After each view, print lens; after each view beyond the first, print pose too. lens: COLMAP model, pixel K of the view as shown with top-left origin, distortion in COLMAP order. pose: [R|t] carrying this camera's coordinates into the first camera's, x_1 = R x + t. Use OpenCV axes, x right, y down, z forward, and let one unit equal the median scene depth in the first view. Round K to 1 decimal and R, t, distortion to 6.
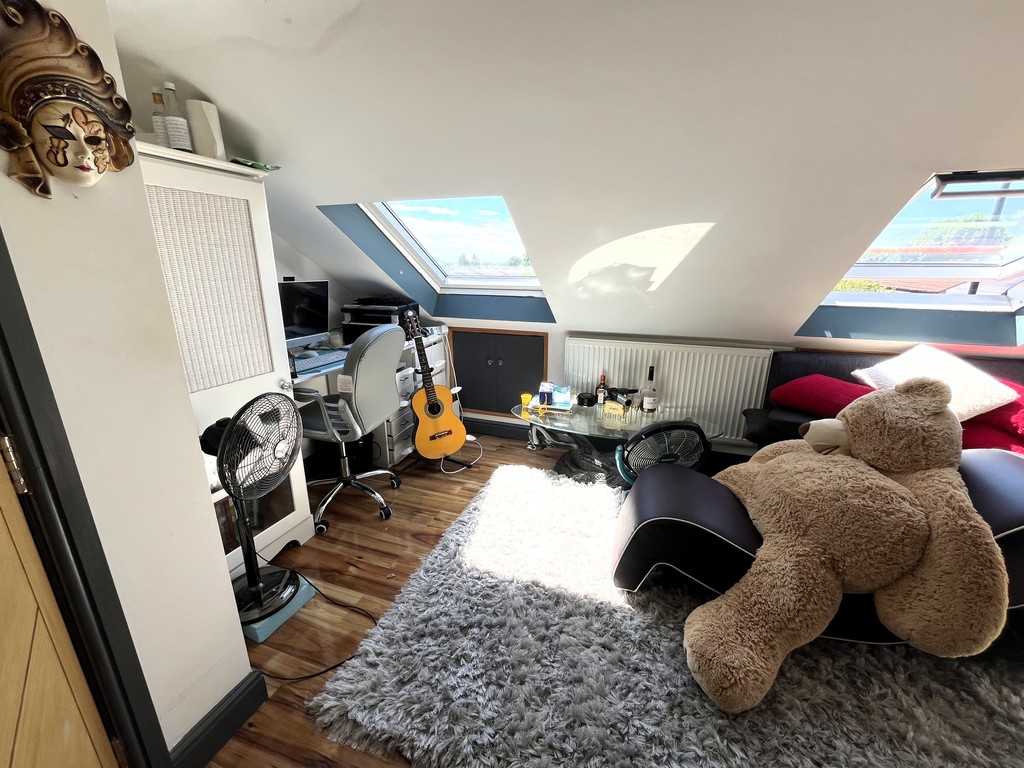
lens RADIAL K [[412.1, 0, 514.7], [0, 412.1, 384.9], [0, 0, 1]] dist [-0.006756, -0.000258]
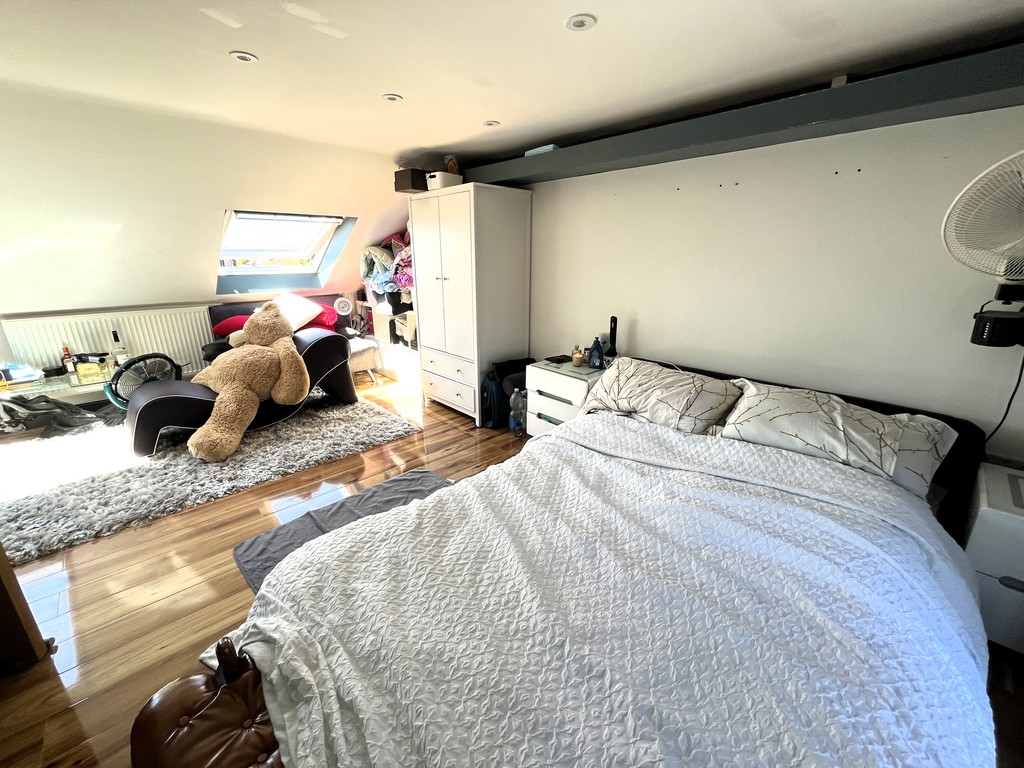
lens RADIAL K [[412.1, 0, 510.2], [0, 412.1, 384.5], [0, 0, 1]] dist [-0.006756, -0.000258]
pose [[0.452214, -0.269143, 0.850332, -0.254667], [0.248694, 0.953622, 0.169578, 0.220596], [-0.856536, 0.134788, 0.498175, -0.716725]]
